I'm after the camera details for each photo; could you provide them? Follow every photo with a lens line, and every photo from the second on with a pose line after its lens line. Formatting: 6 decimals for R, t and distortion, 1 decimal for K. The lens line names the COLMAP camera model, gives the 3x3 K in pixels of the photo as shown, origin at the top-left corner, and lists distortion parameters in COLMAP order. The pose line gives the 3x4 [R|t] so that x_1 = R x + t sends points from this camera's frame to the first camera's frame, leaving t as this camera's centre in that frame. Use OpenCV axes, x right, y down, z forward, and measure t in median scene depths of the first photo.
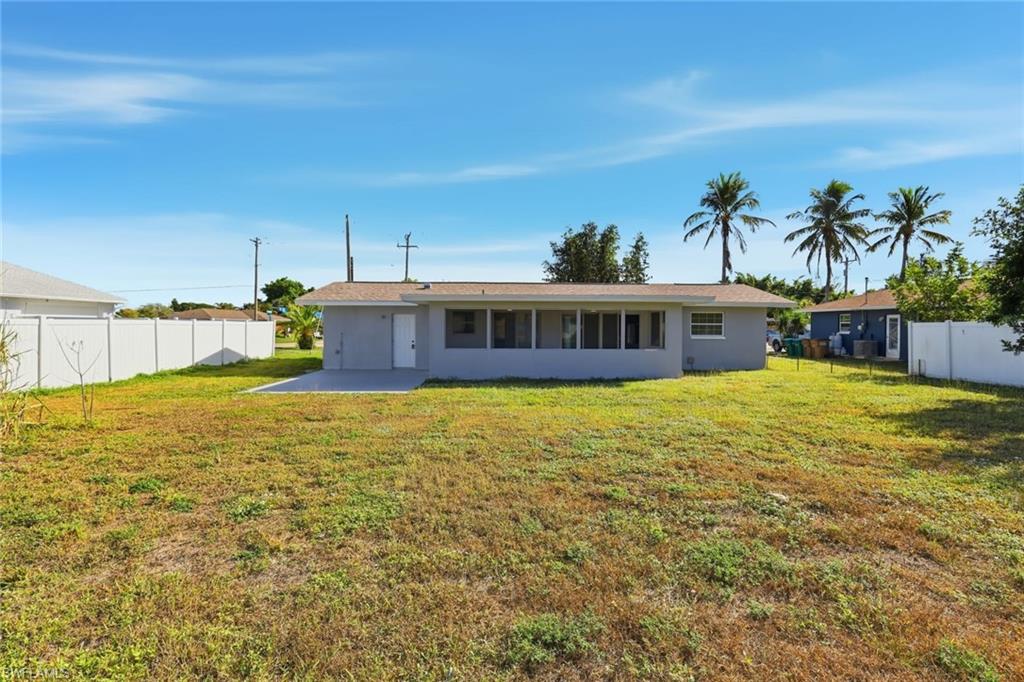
lens RADIAL K [[464.6, 0, 513.5], [0, 464.6, 338.6], [0, 0, 1]] dist [-0.031960, 0.000717]
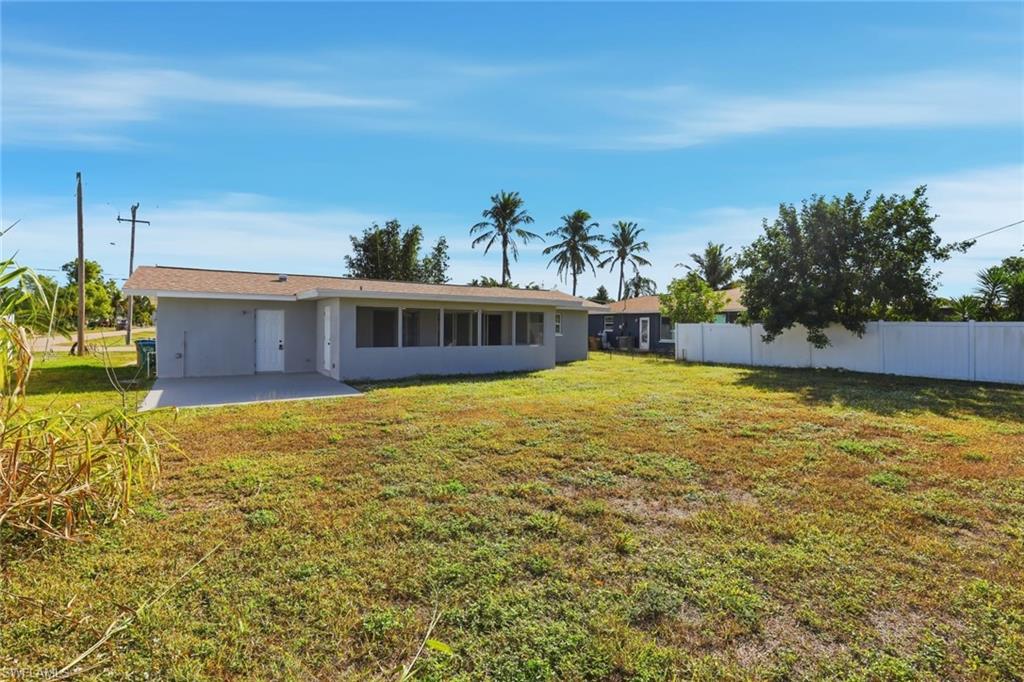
lens RADIAL K [[464.6, 0, 513.7], [0, 464.6, 338.5], [0, 0, 1]] dist [-0.031960, 0.000717]
pose [[0.848262, -0.009952, 0.529483, -0.144578], [0.007282, 0.999948, 0.007130, -0.001066], [-0.529526, -0.002192, 0.848291, 0.013966]]
